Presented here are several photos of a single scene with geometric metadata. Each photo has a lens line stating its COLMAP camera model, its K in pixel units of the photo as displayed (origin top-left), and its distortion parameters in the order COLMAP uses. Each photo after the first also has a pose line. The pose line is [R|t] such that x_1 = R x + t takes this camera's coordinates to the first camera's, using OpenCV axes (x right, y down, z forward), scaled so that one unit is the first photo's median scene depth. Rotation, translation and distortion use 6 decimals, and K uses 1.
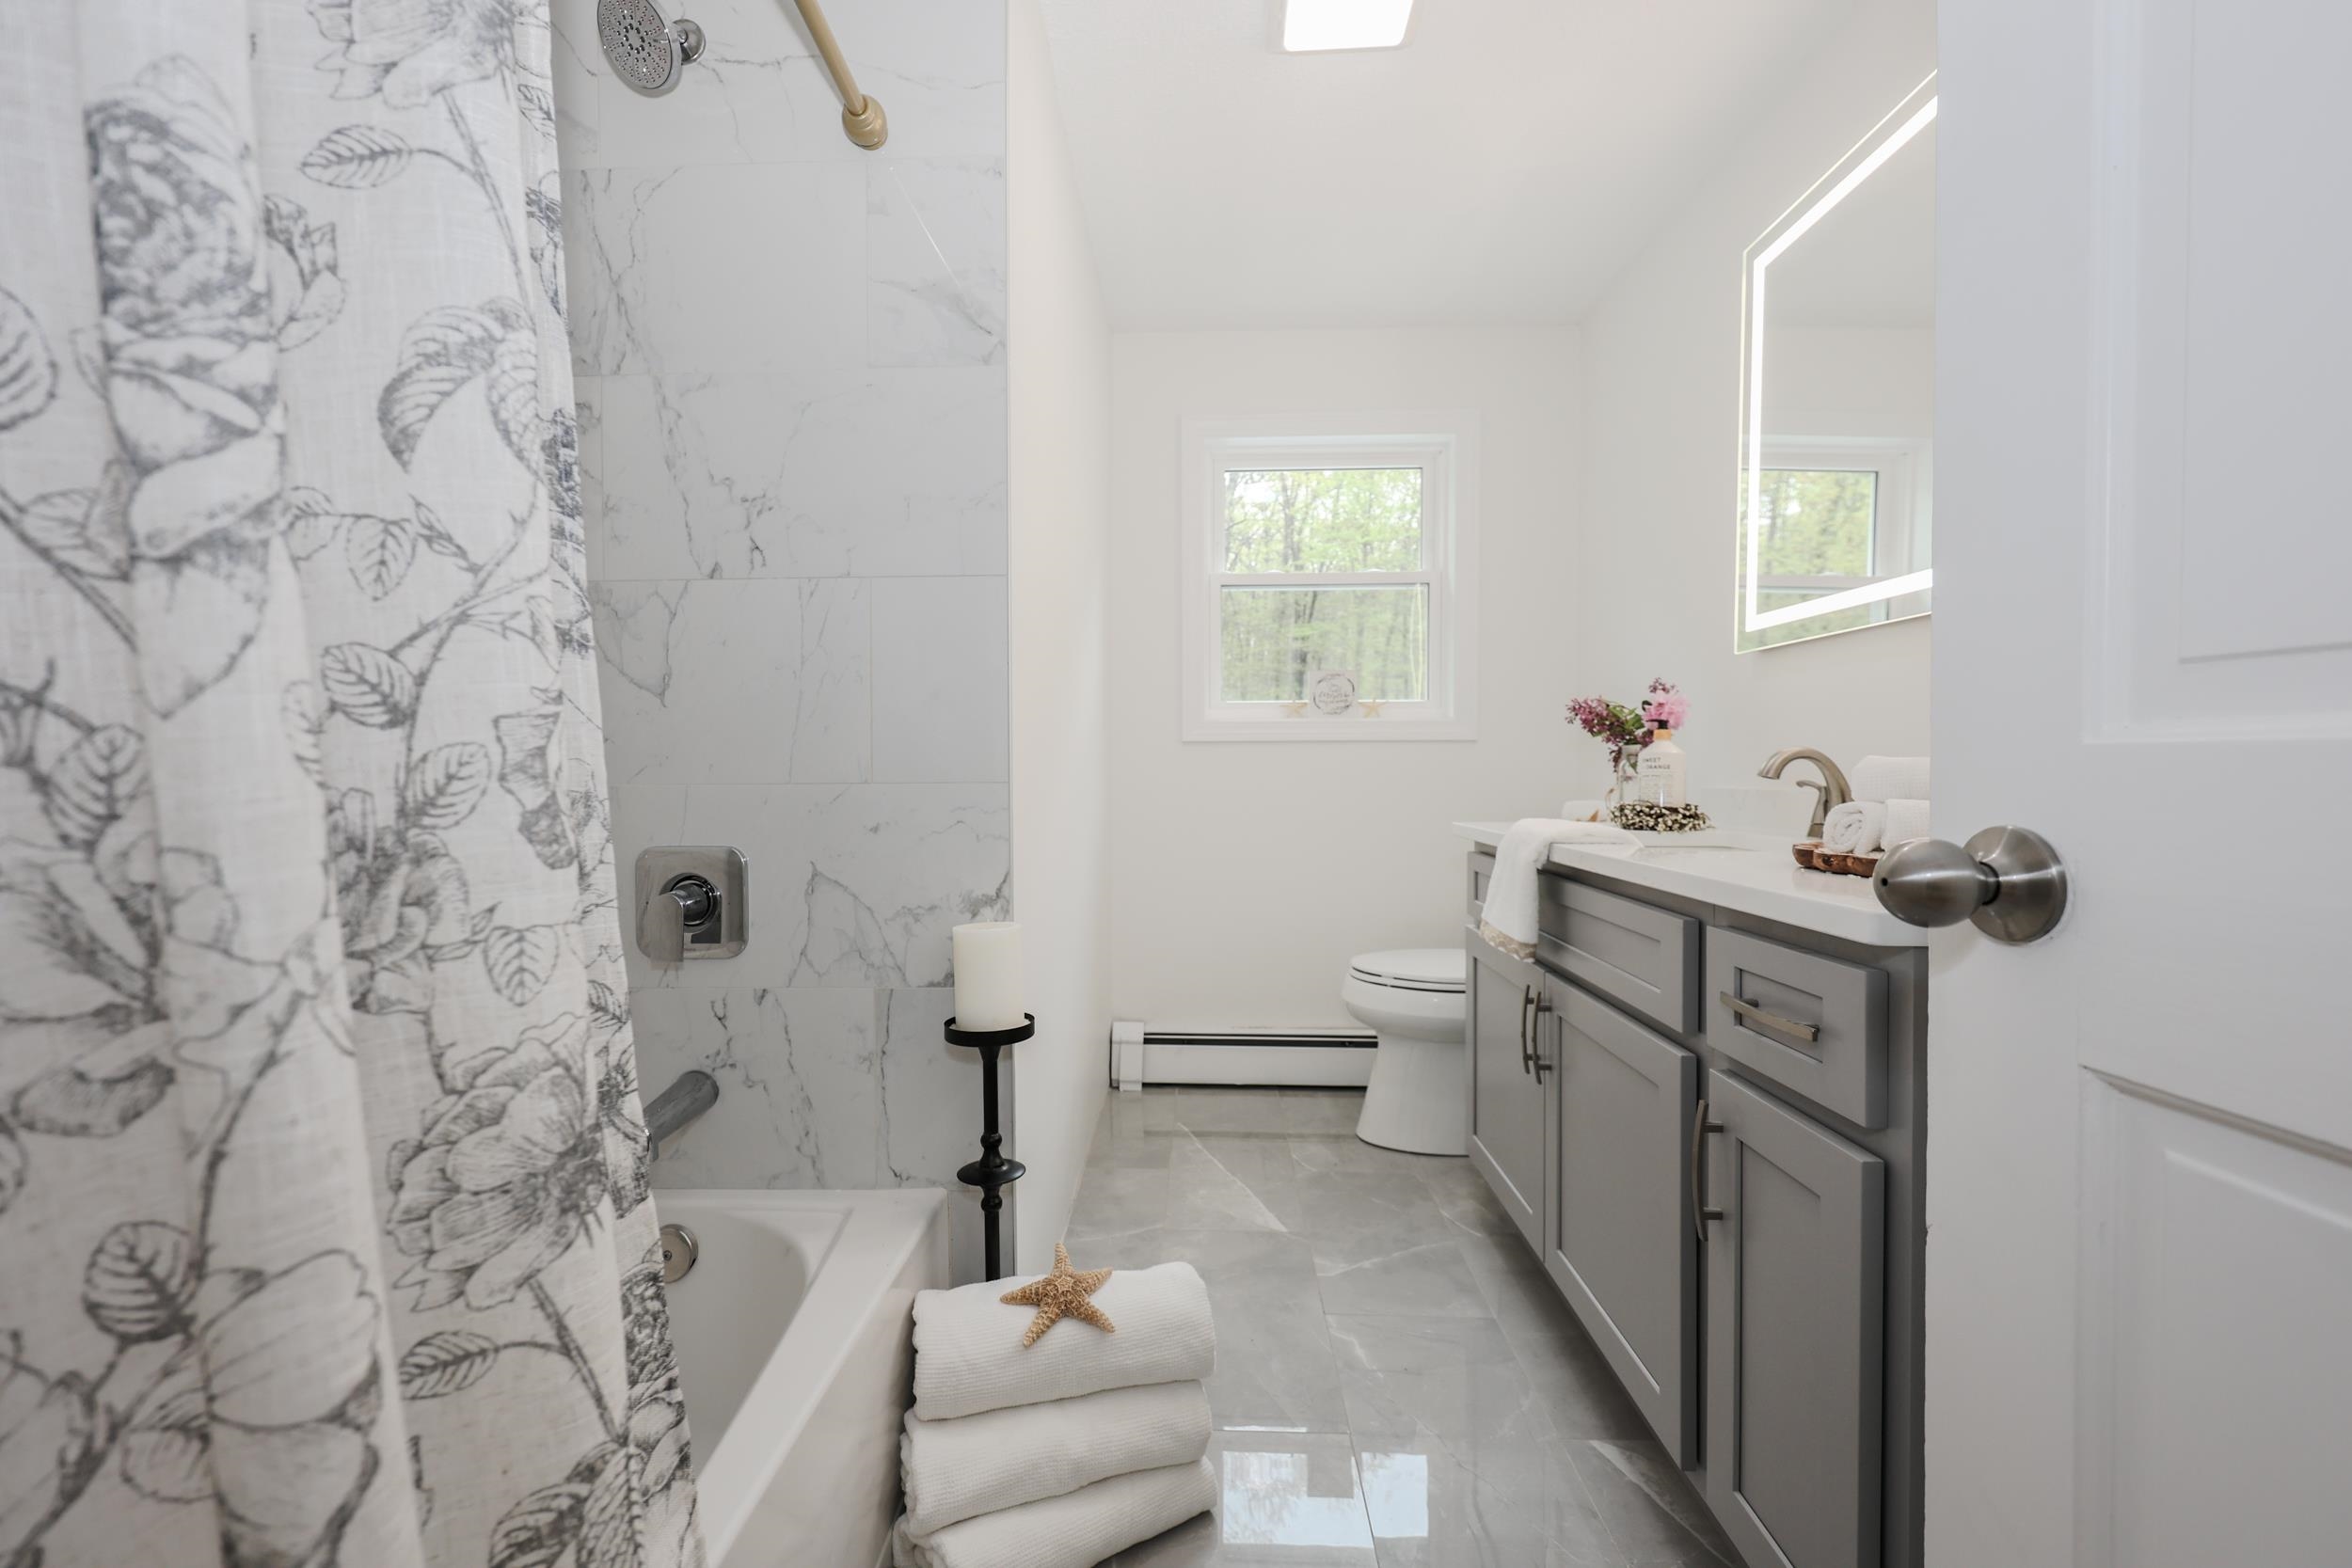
lens RADIAL K [[972.6, 0, 1172.3], [0, 972.6, 775.0], [0, 0, 1]] dist [-0.000887, 0.001101]
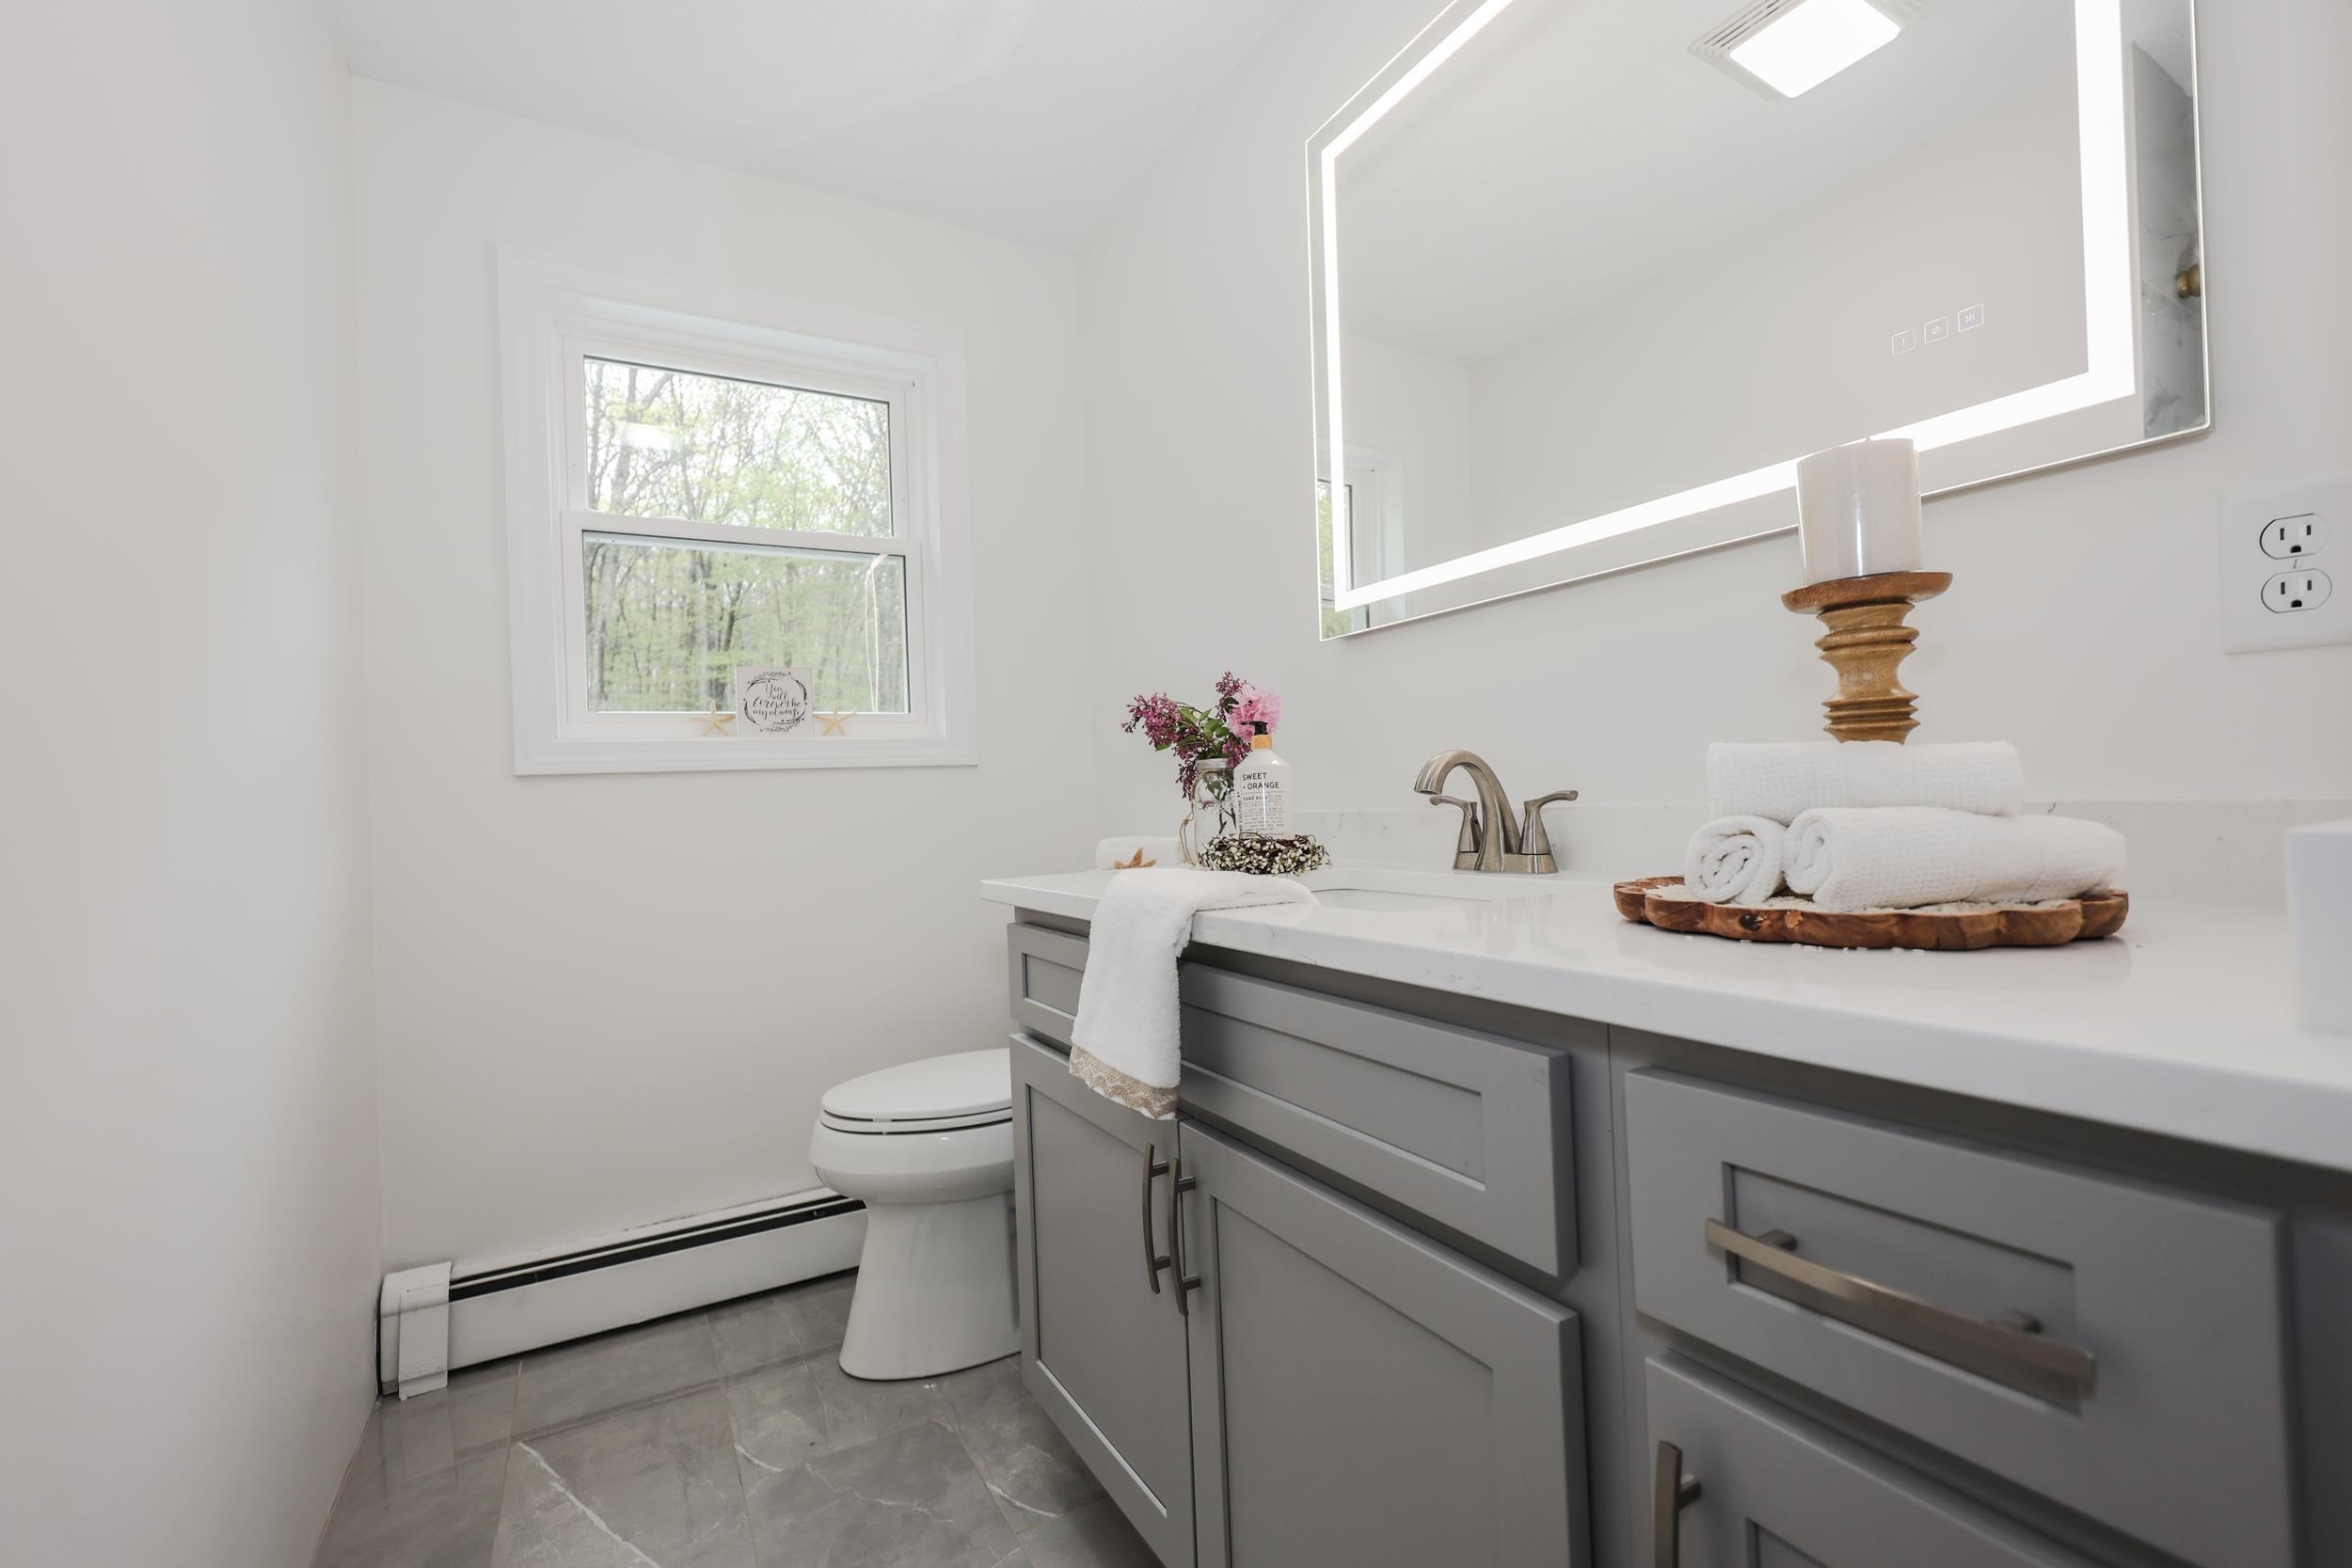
lens RADIAL K [[972.6, 0, 1136.0], [0, 972.6, 788.8], [0, 0, 1]] dist [-0.000887, 0.001101]
pose [[0.858864, -0.025409, 0.511572, 0.044691], [0.041490, 0.998938, -0.020041, 0.004501], [-0.510520, 0.038438, 0.859006, 0.400733]]
